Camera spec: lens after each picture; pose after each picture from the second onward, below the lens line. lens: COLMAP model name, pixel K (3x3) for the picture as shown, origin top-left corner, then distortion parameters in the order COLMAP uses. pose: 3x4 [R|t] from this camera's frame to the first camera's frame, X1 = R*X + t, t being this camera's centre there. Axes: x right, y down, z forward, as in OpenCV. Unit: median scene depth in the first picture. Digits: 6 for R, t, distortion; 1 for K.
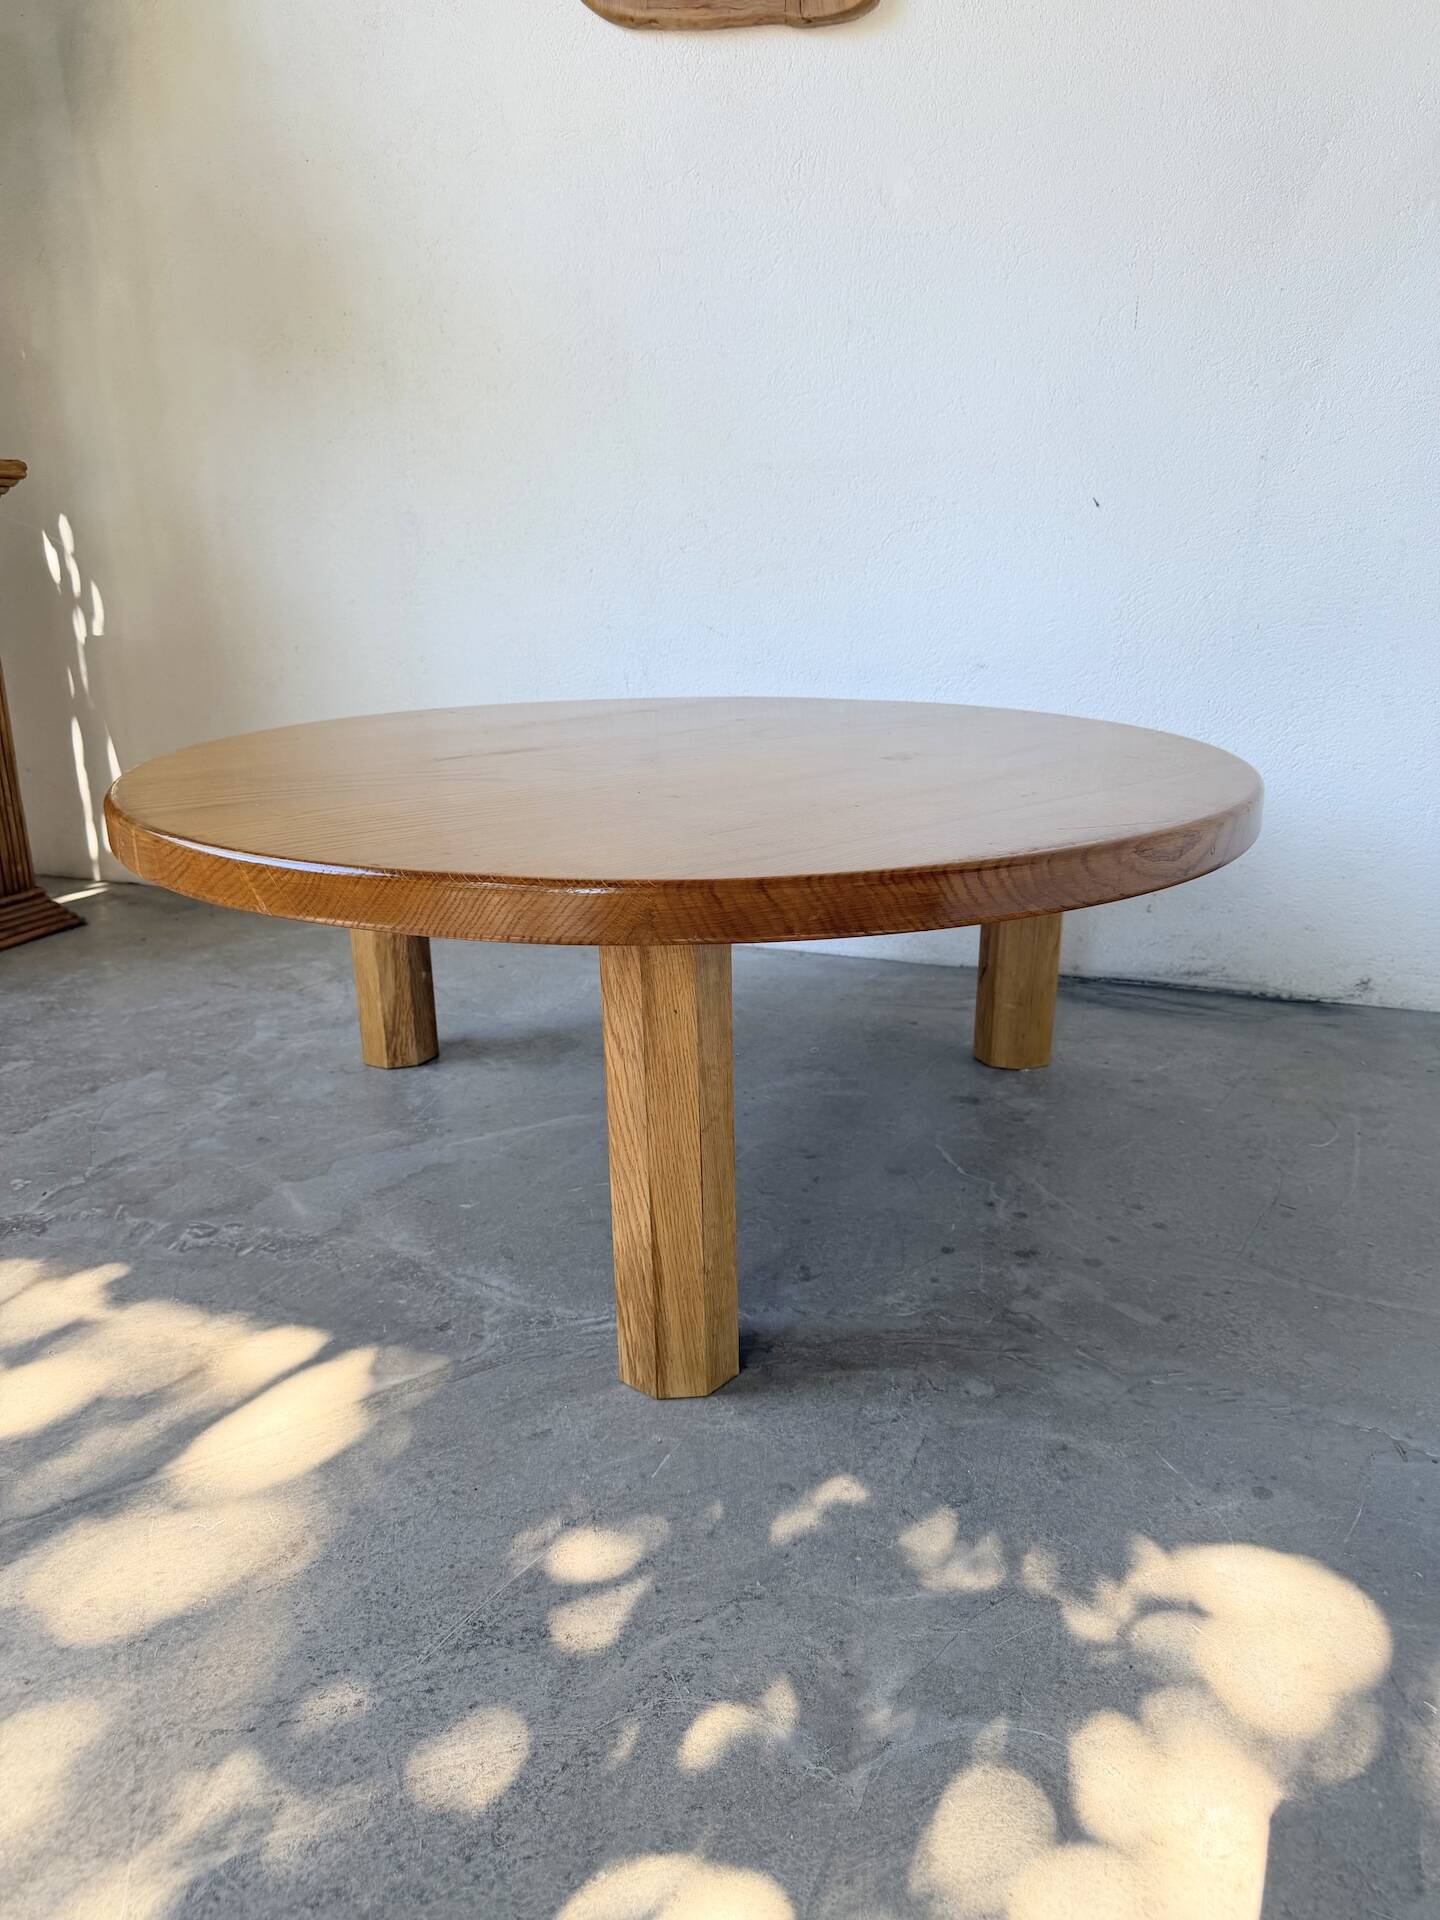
lens RADIAL K [[1354.2, 0, 711.0], [0, 1354.2, 958.9], [0, 0, 1]] dist [0.151212, -0.328577]
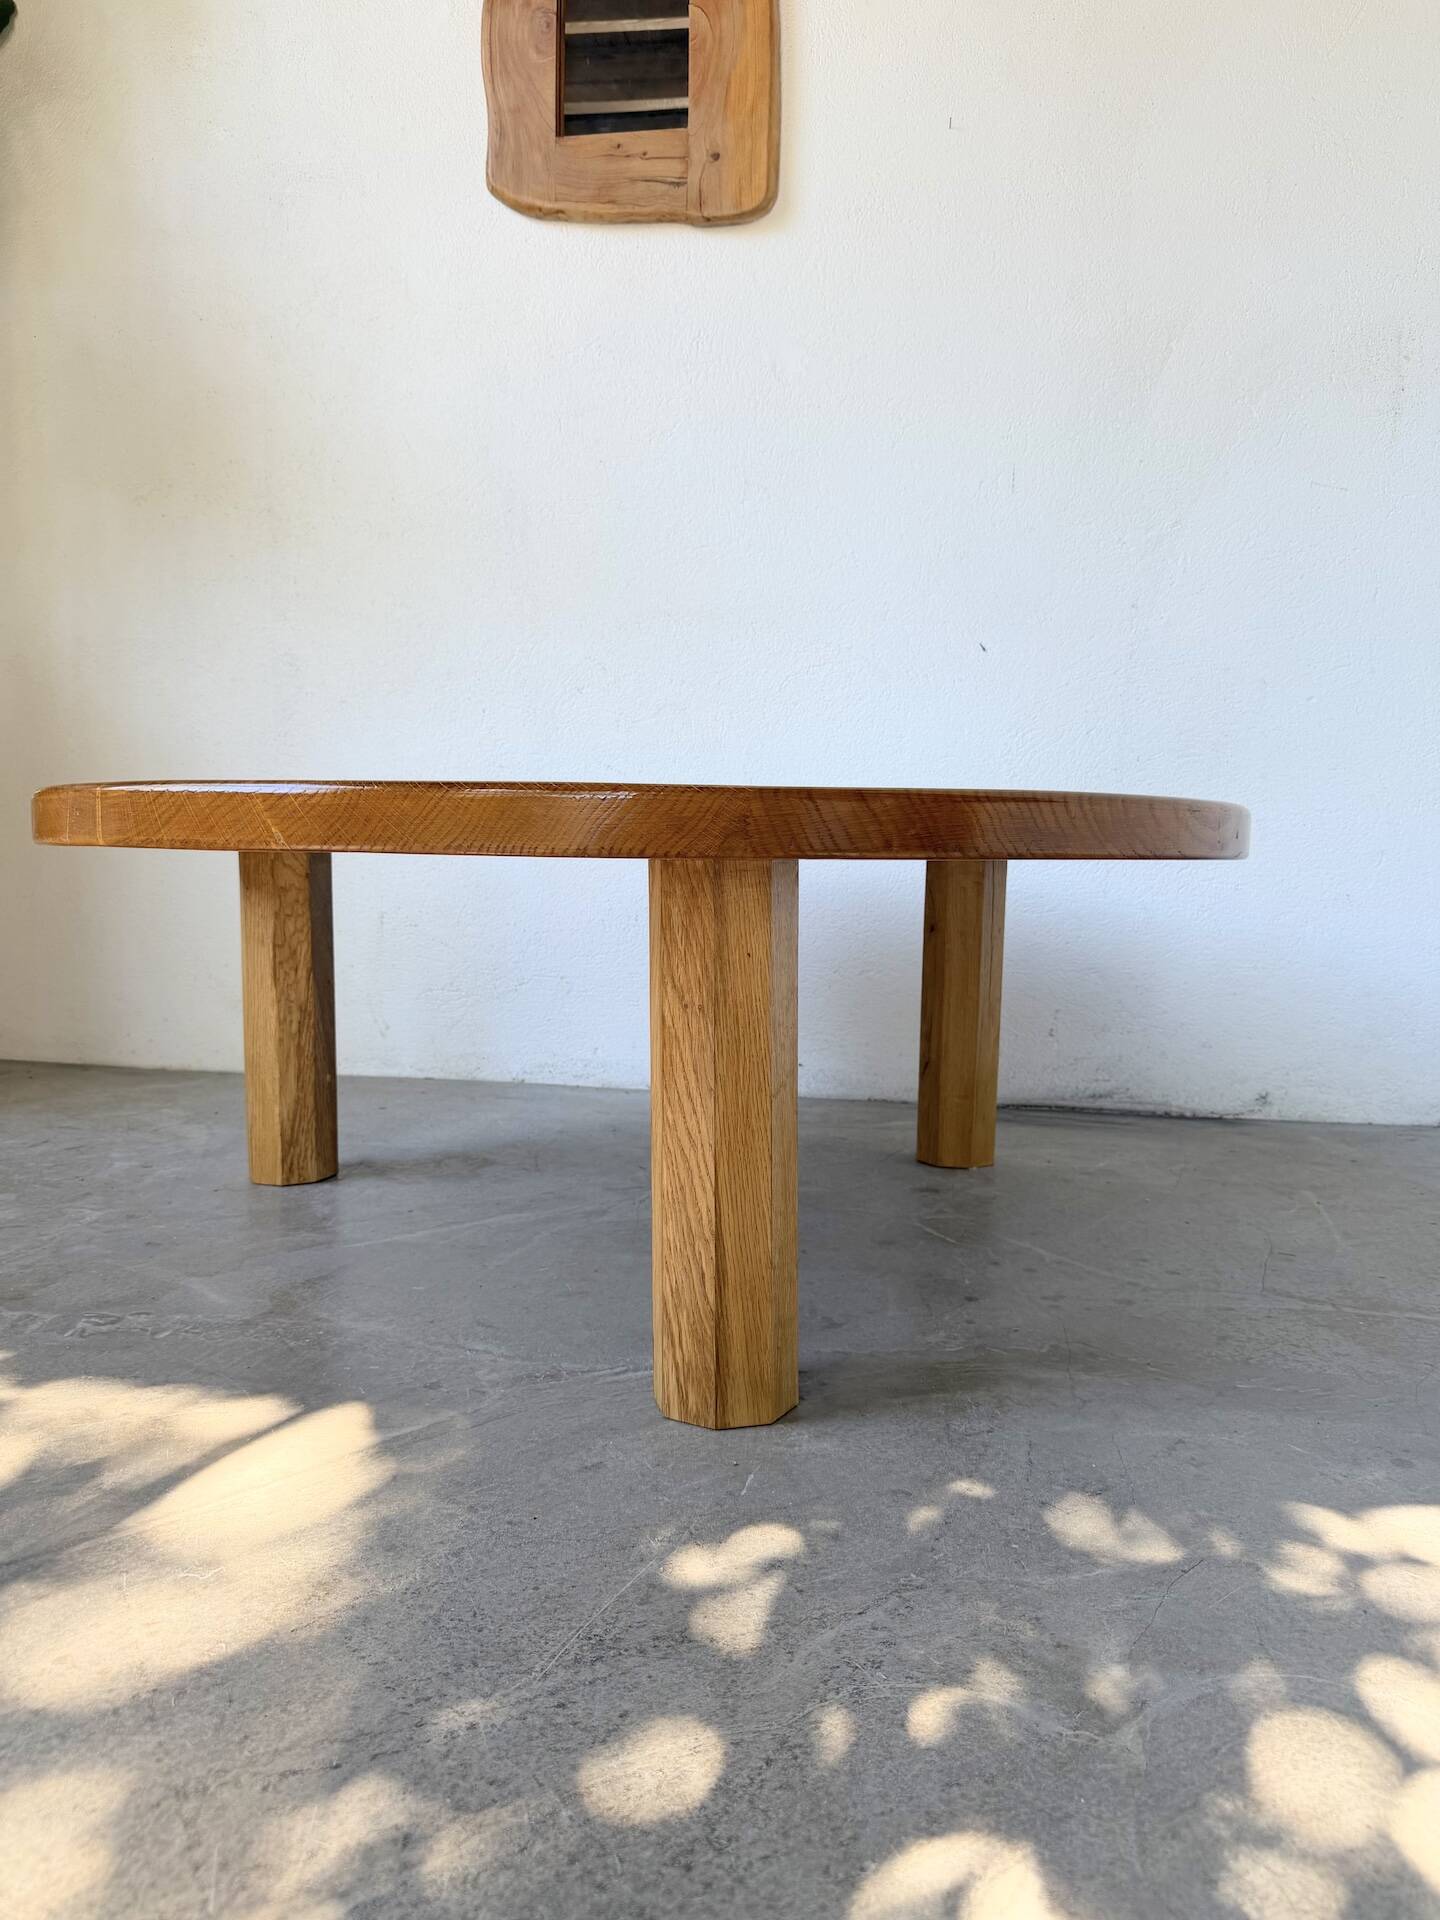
lens RADIAL K [[1354.9, 0, 718.3], [0, 1354.9, 961.7], [0, 0, 1]] dist [0.151957, -0.336854]
pose [[0.984525, 0.006134, 0.175138, -0.163119], [0.030378, 0.978284, -0.205031, 0.181819], [-0.172593, 0.207178, 0.962958, 0.098378]]
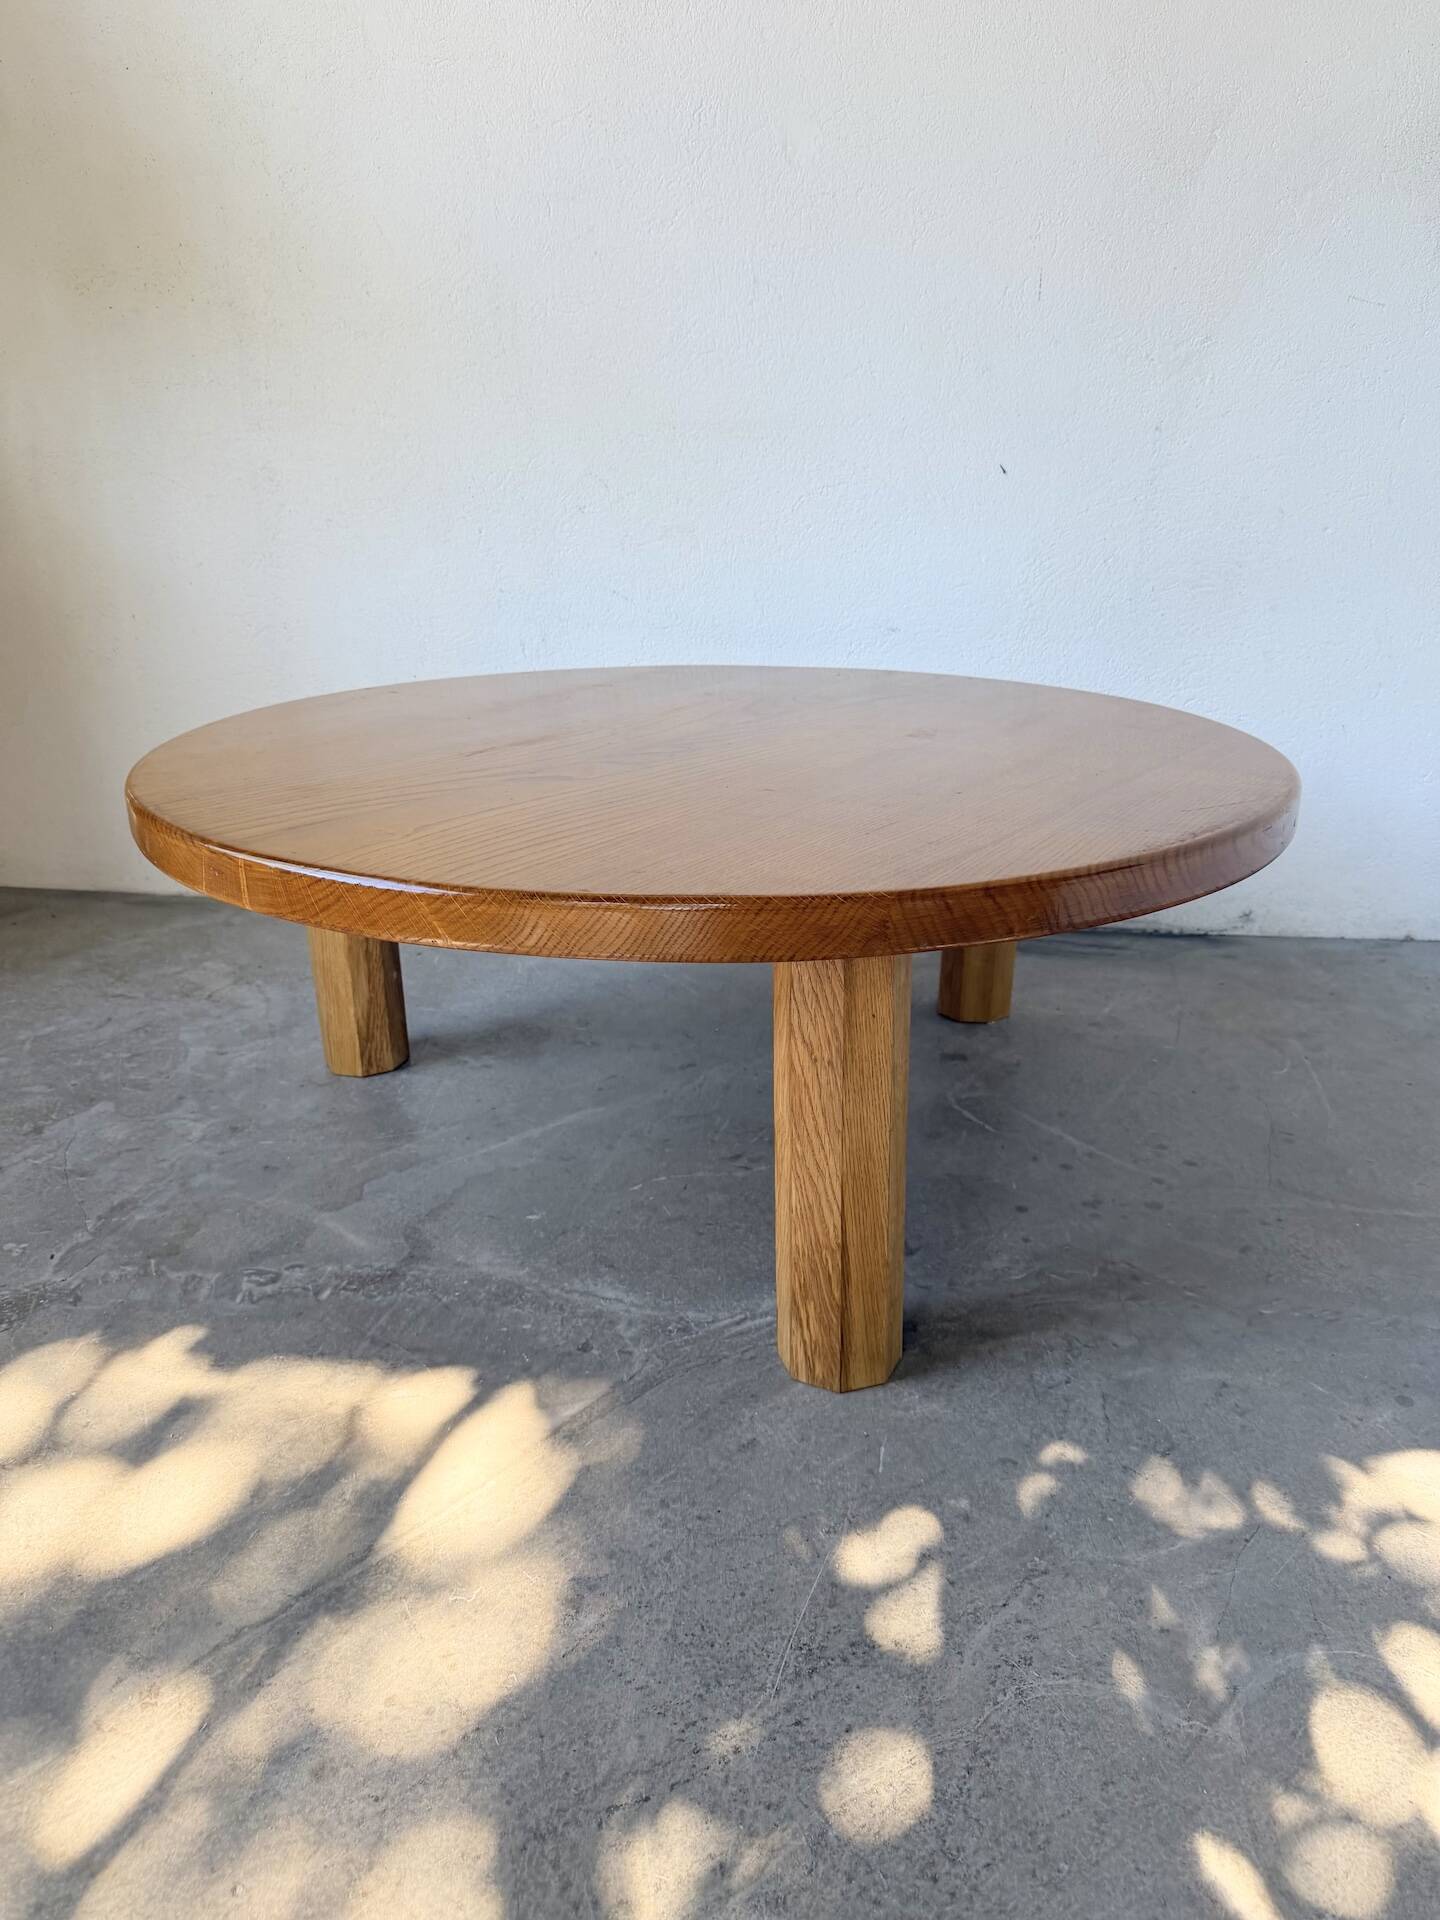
lens RADIAL K [[1354.0, 0, 721.4], [0, 1354.0, 964.5], [0, 0, 1]] dist [0.159641, -0.350428]
pose [[0.972007, -0.073223, 0.223250, -0.282425], [0.061777, 0.996413, 0.057841, -0.050885], [-0.226685, -0.042430, 0.973044, 0.038725]]
